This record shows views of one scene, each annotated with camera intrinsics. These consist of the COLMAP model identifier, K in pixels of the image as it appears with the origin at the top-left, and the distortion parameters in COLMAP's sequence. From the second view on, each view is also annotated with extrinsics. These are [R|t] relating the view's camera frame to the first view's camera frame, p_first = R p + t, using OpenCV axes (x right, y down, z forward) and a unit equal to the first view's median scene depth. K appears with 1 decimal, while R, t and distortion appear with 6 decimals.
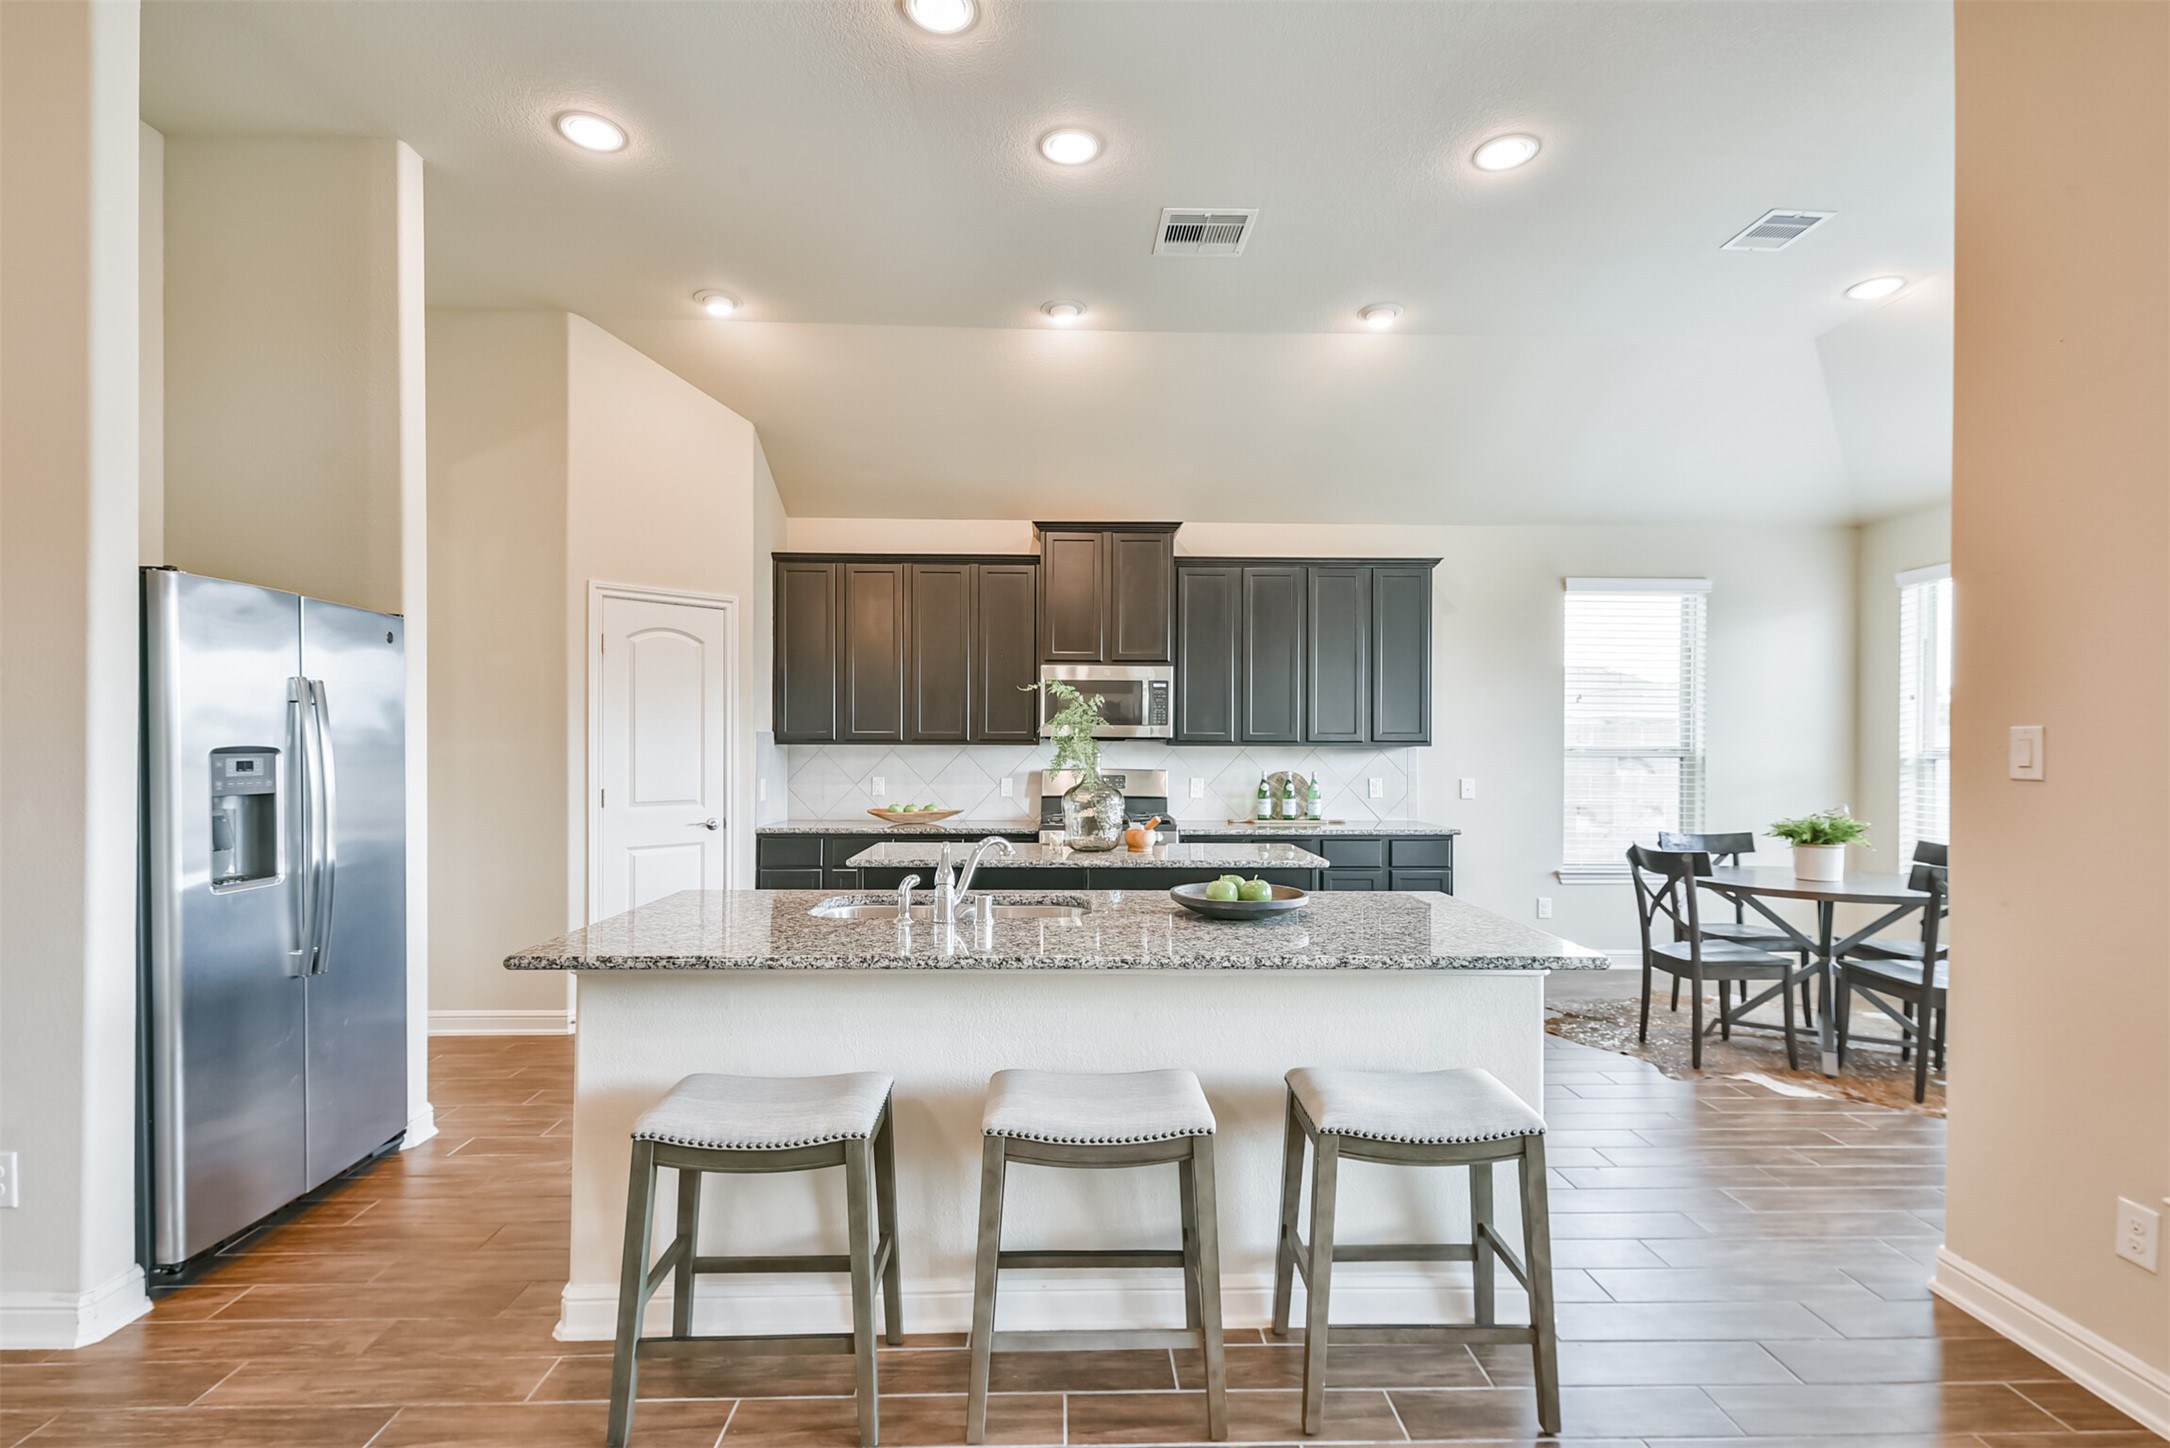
lens RADIAL K [[1005.4, 0, 1091.8], [0, 1005.4, 748.4], [0, 0, 1]] dist [-0.000314, -0.000556]
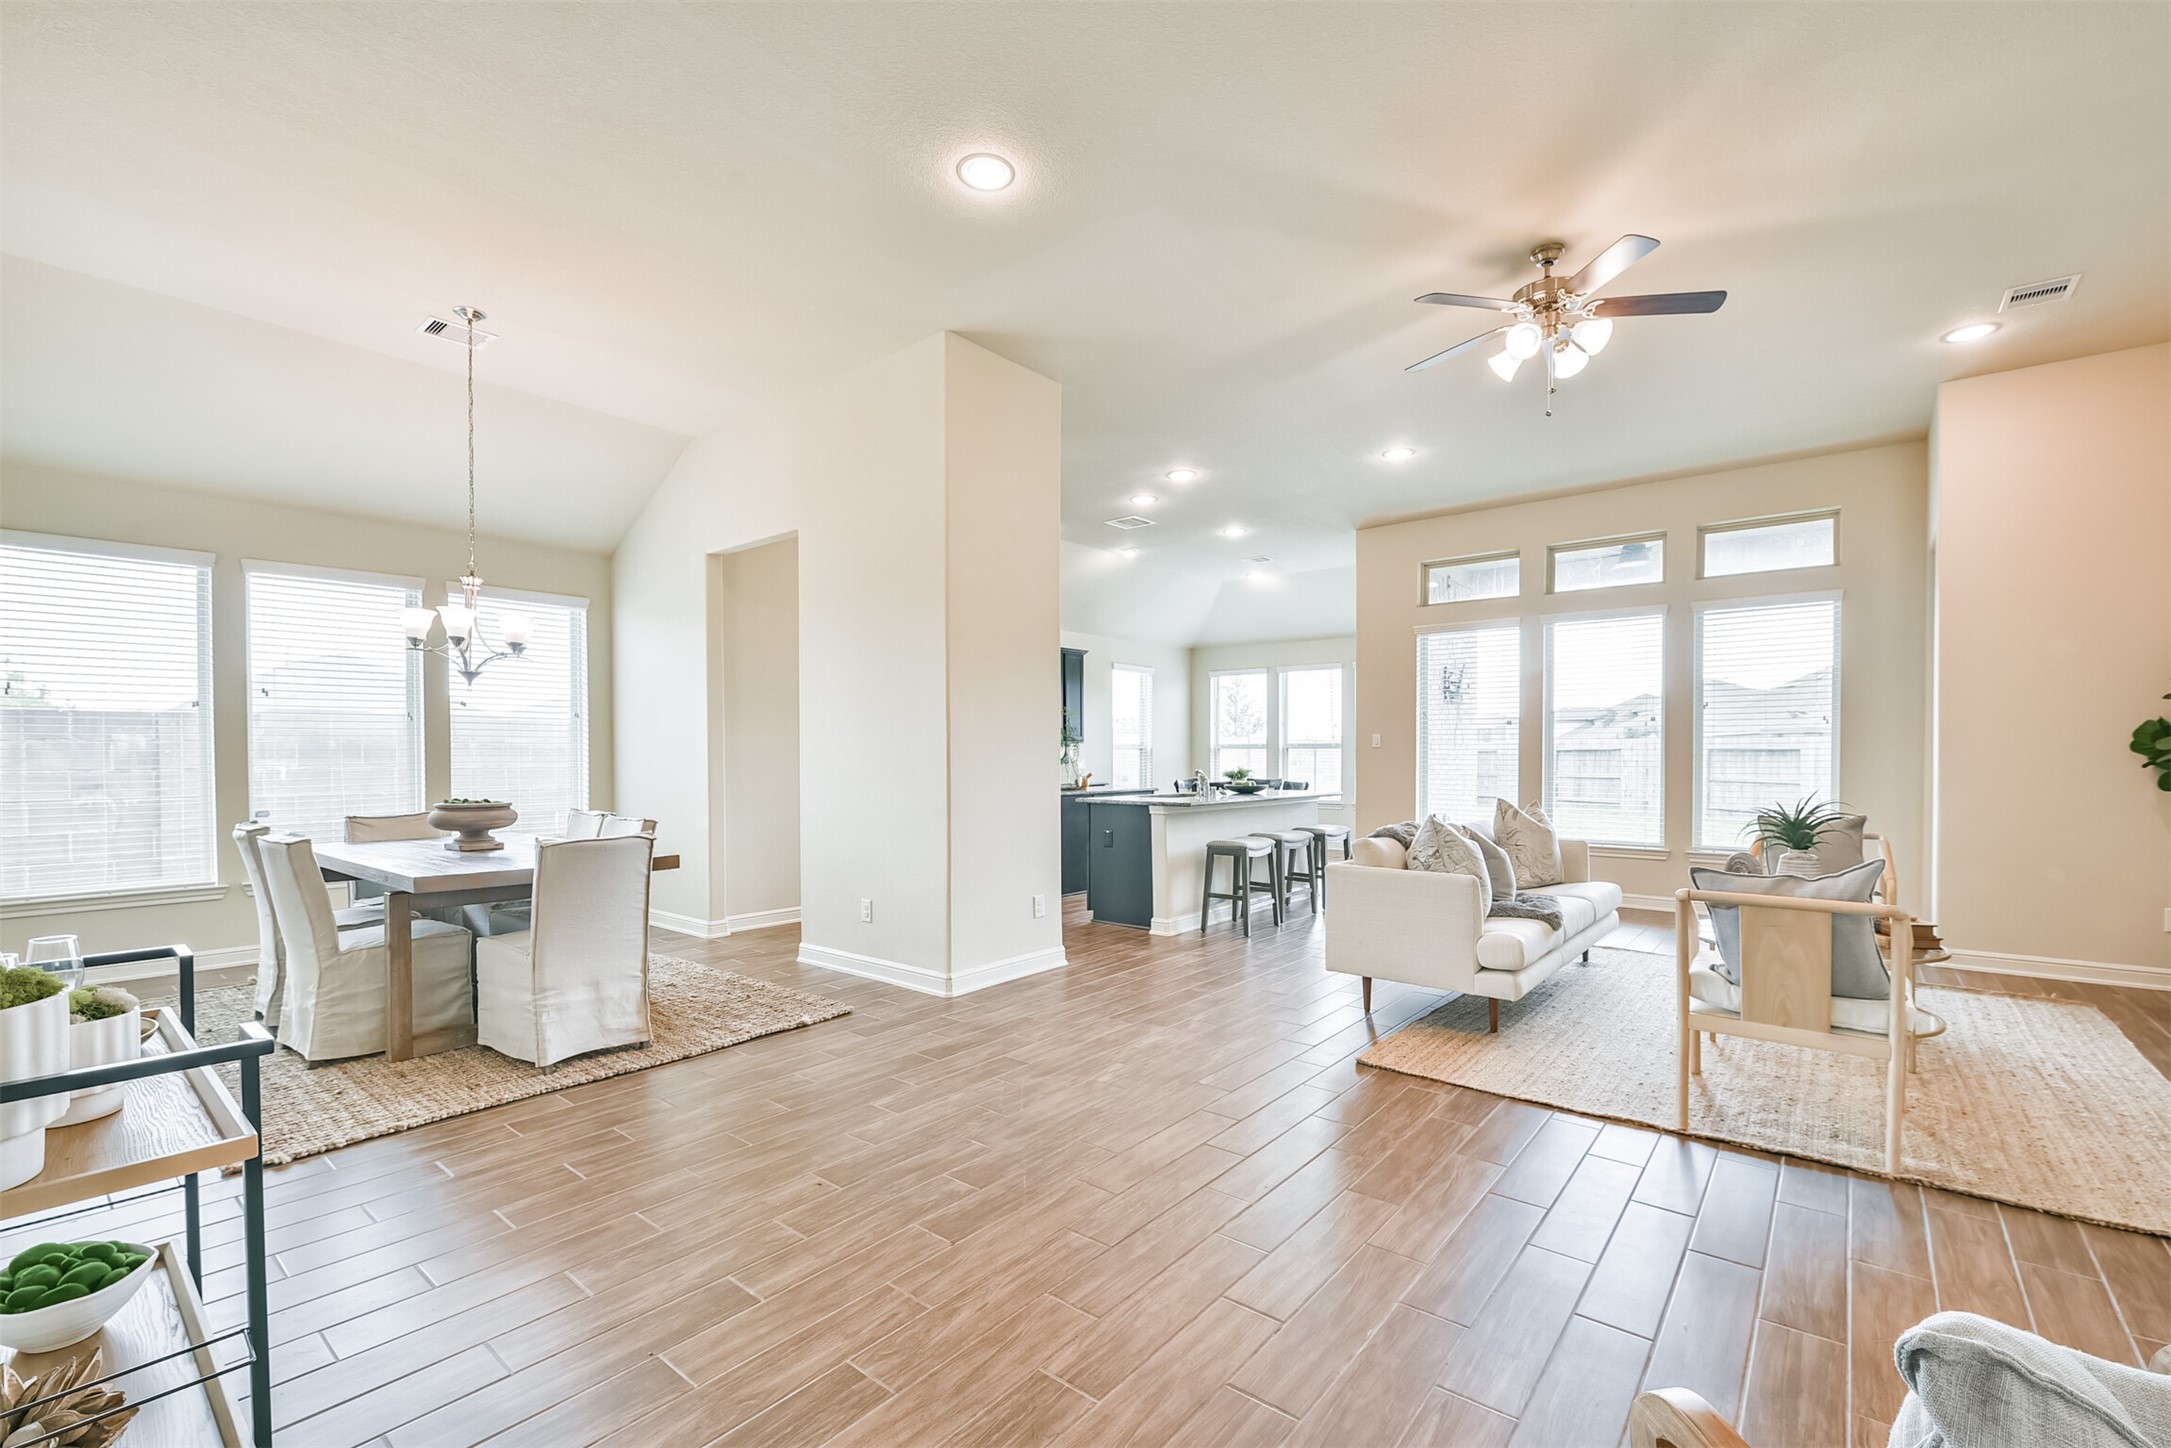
lens RADIAL K [[925.4, 0, 1084.2], [0, 925.4, 764.9], [0, 0, 1]] dist [0.003331, -0.007647]
pose [[0.662190, -0.014875, 0.749188, -1.100146], [0.006766, 0.999881, 0.013871, 0.016389], [-0.749305, -0.004116, 0.662212, -0.247724]]
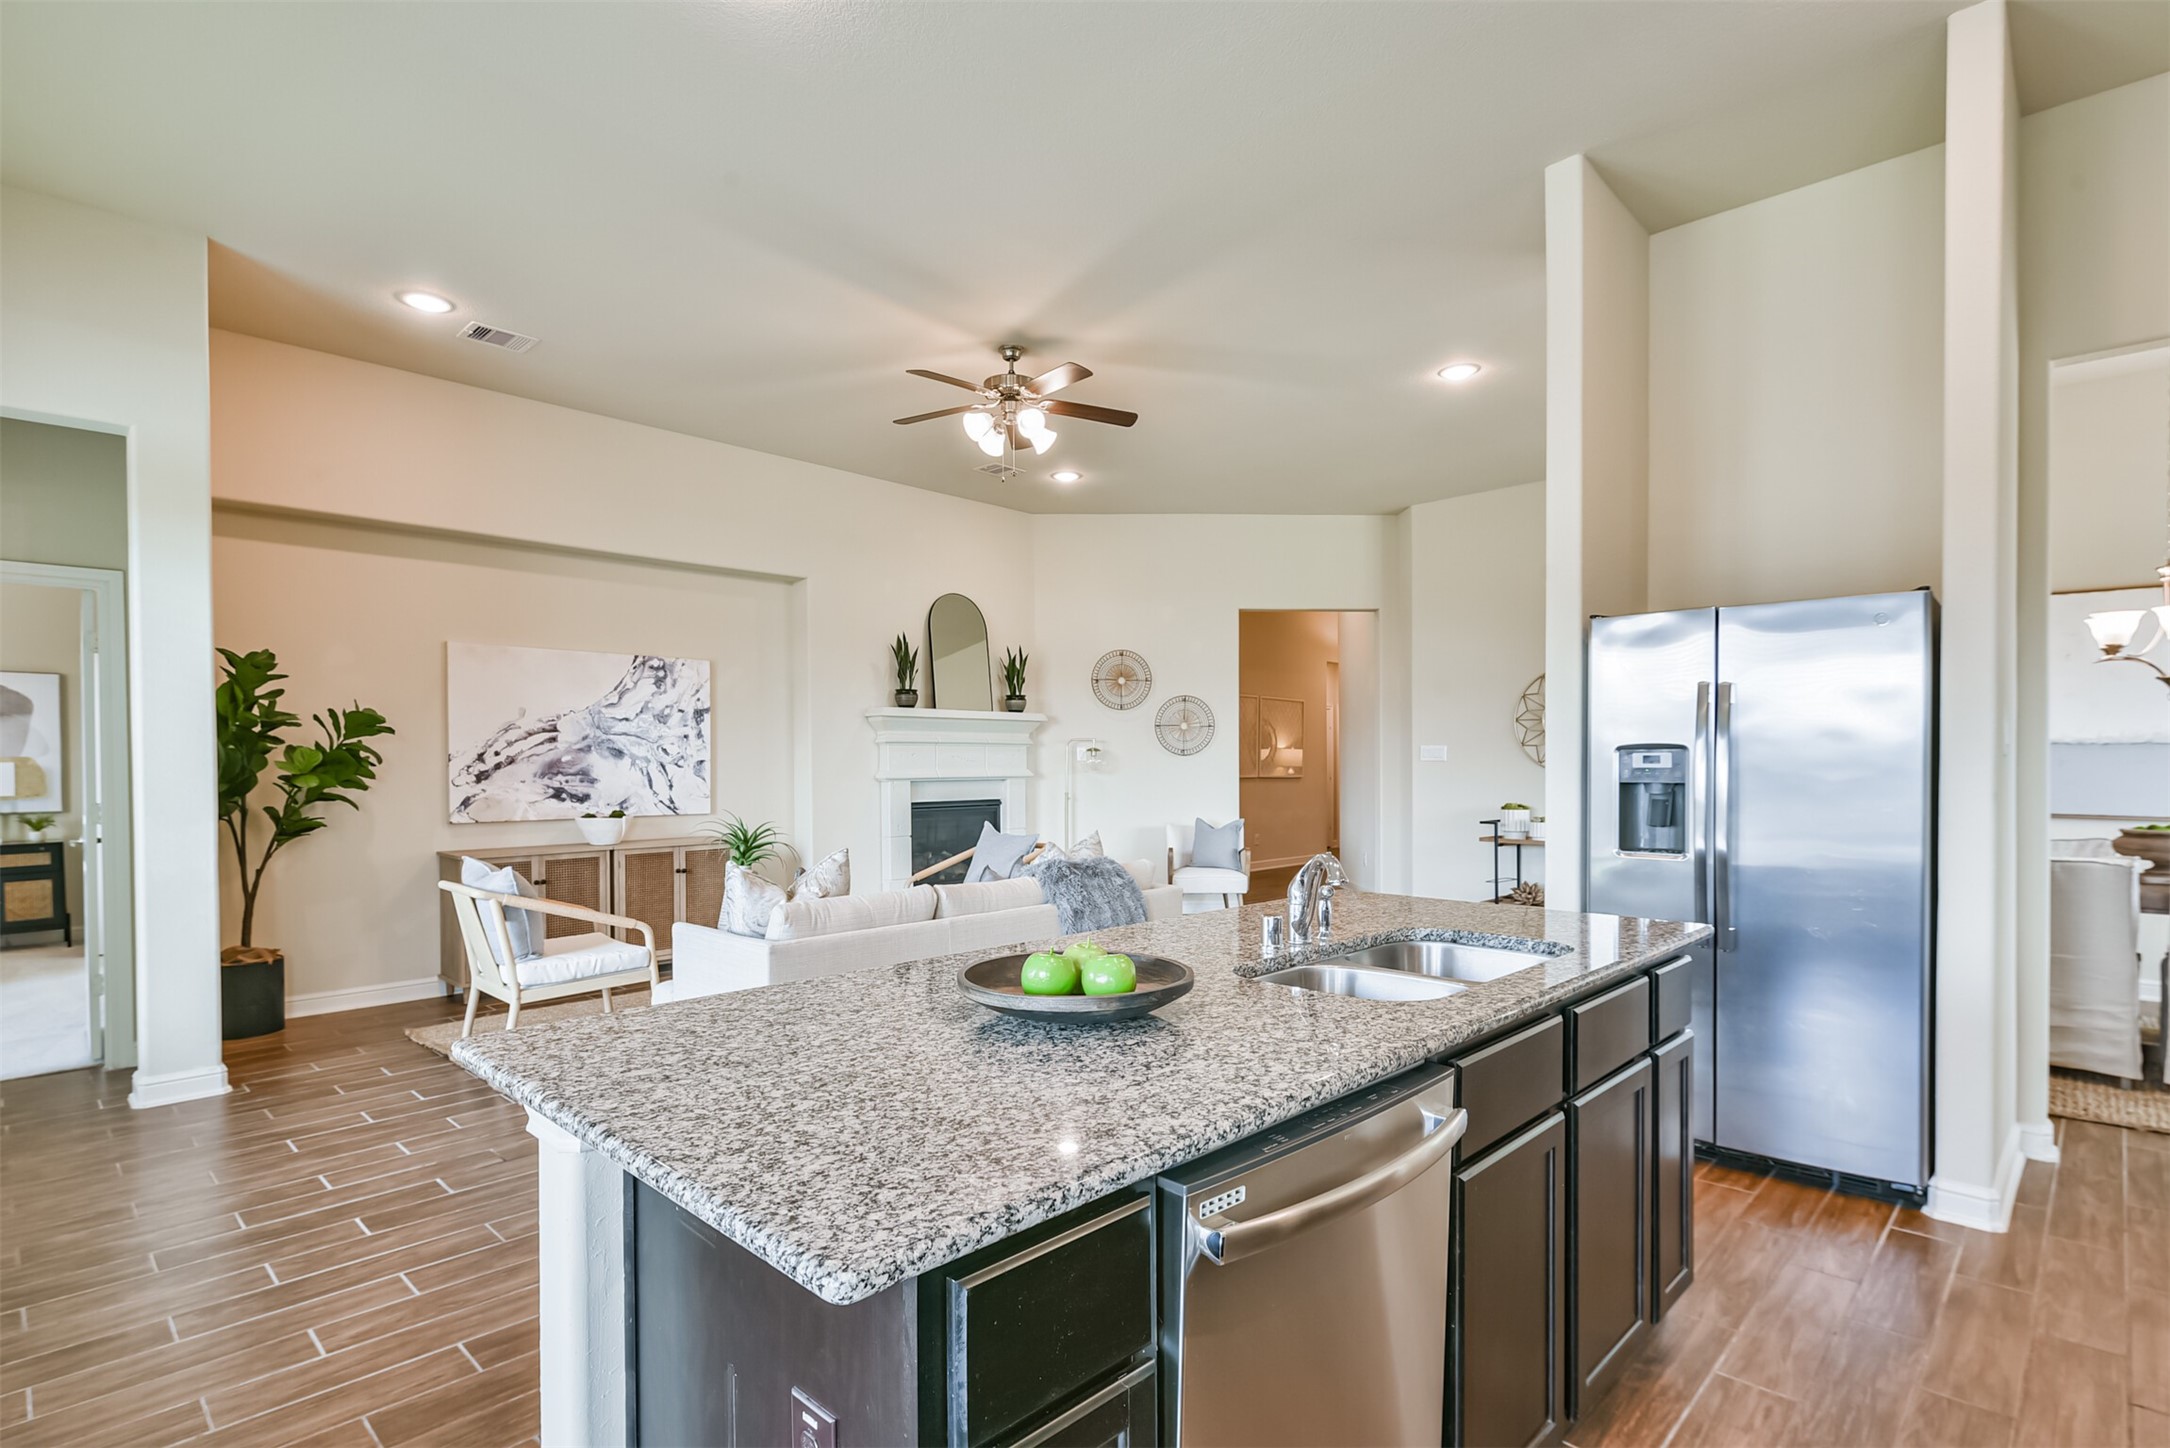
lens RADIAL K [[1061.9, 0, 1091.1], [0, 1061.9, 765.8], [0, 0, 1]] dist [0.007281, -0.005496]
pose [[-0.715575, 0.001572, -0.698534, 0.266495], [-0.003285, 0.999979, 0.005615, 0.009416], [0.698528, 0.006313, -0.715555, 0.672237]]
